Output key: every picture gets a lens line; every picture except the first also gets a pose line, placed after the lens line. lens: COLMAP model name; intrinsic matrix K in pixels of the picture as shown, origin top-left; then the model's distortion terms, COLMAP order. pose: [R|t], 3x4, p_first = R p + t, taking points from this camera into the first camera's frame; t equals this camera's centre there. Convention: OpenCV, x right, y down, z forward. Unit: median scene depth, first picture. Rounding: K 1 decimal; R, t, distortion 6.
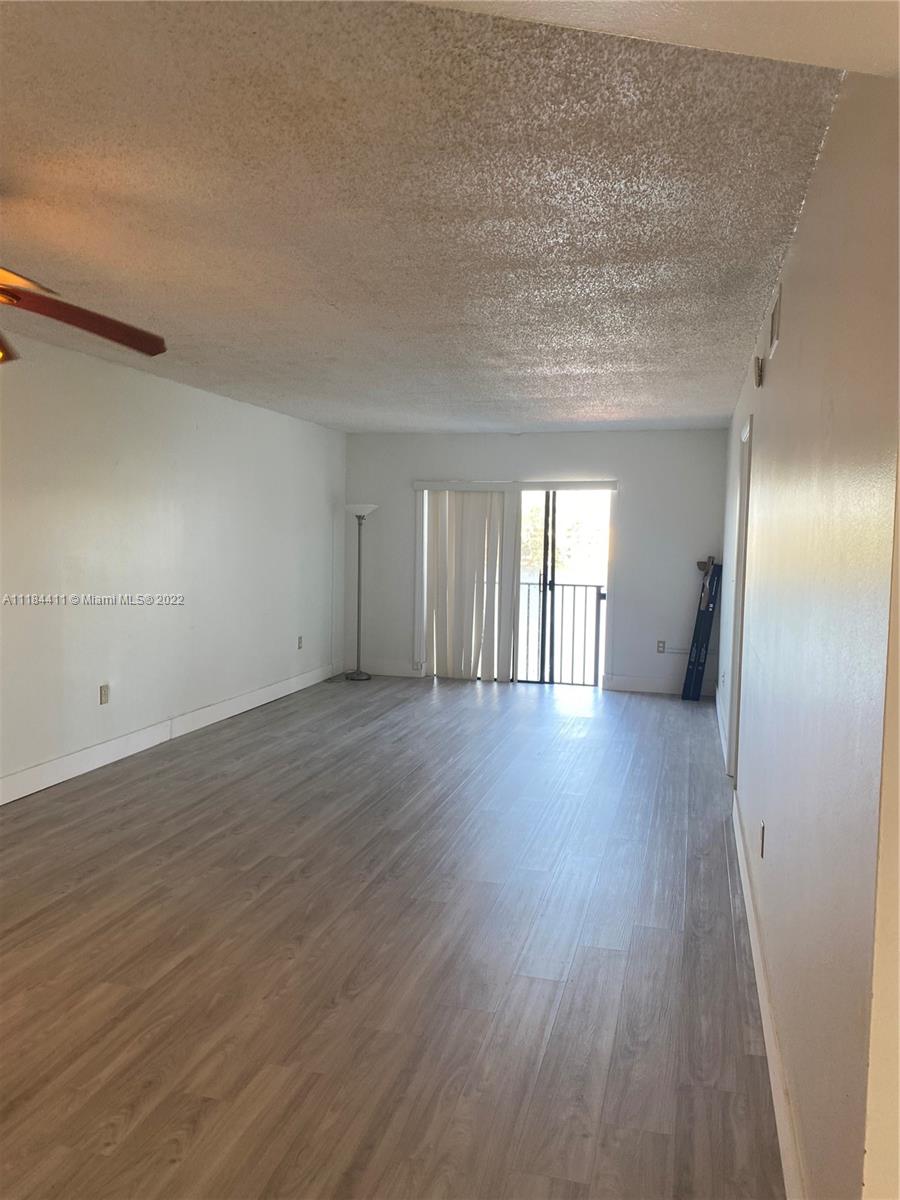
lens RADIAL K [[901.9, 0, 441.5], [0, 901.9, 589.7], [0, 0, 1]] dist [0.035871, -0.043753]
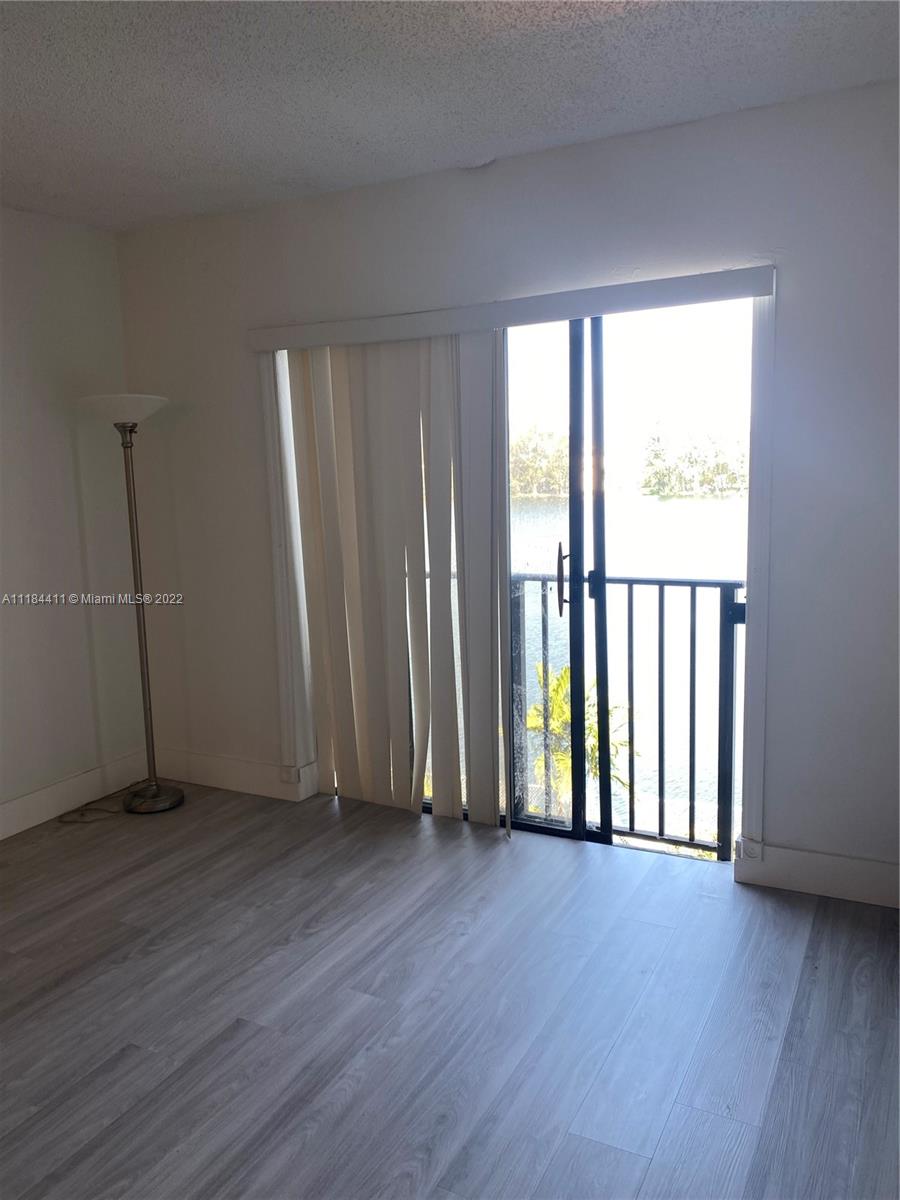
lens RADIAL K [[901.9, 0, 441.4], [0, 901.9, 607.8], [0, 0, 1]] dist [0.035871, -0.043753]
pose [[0.972542, -0.013895, -0.232312, 0.146484], [0.035289, 0.995478, 0.088190, -0.030022], [0.230036, -0.093966, 0.968635, 0.624612]]
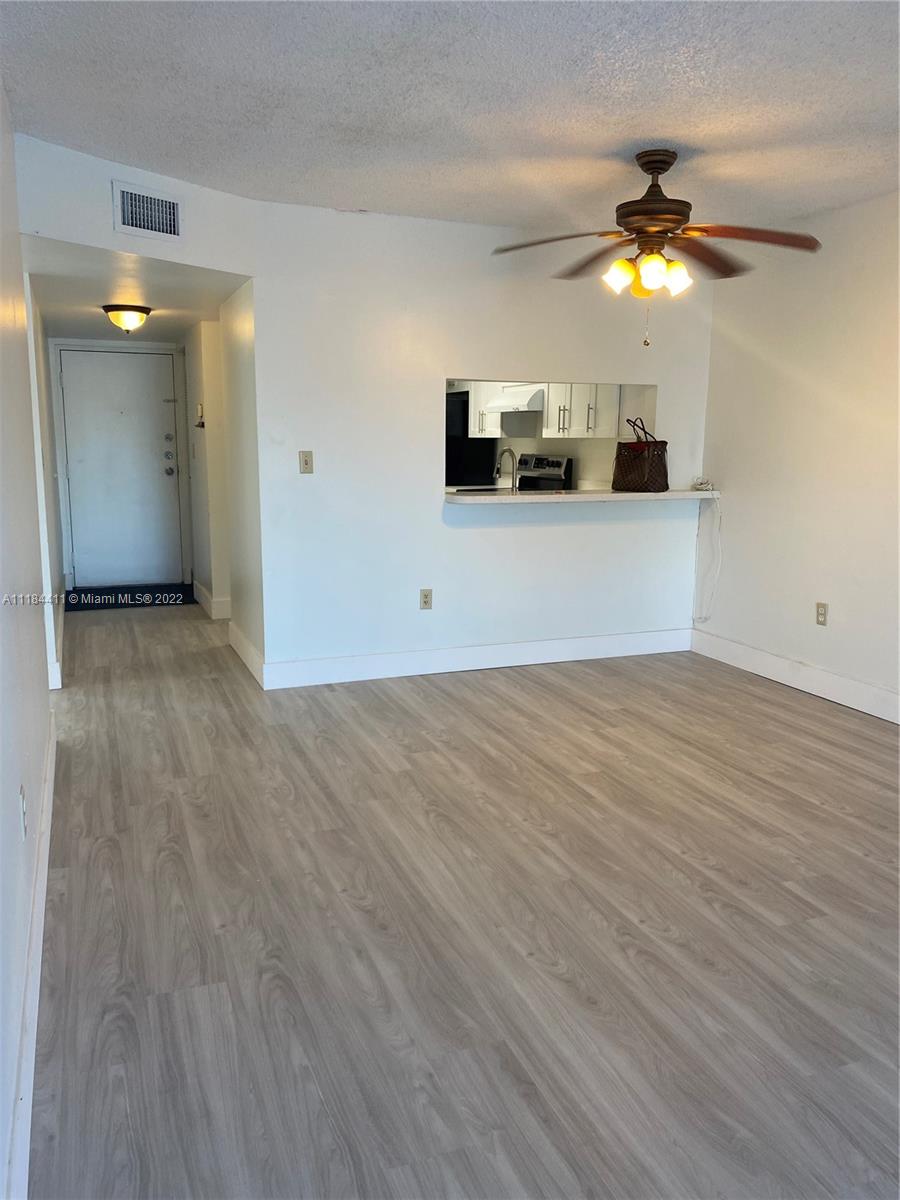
lens RADIAL K [[901.9, 0, 455.2], [0, 901.9, 591.7], [0, 0, 1]] dist [0.035871, -0.043753]
pose [[-0.791398, 0.070416, -0.607232, 0.486399], [-0.065748, 0.977777, 0.199072, -0.041682], [0.607755, 0.197470, -0.769181, 1.652636]]
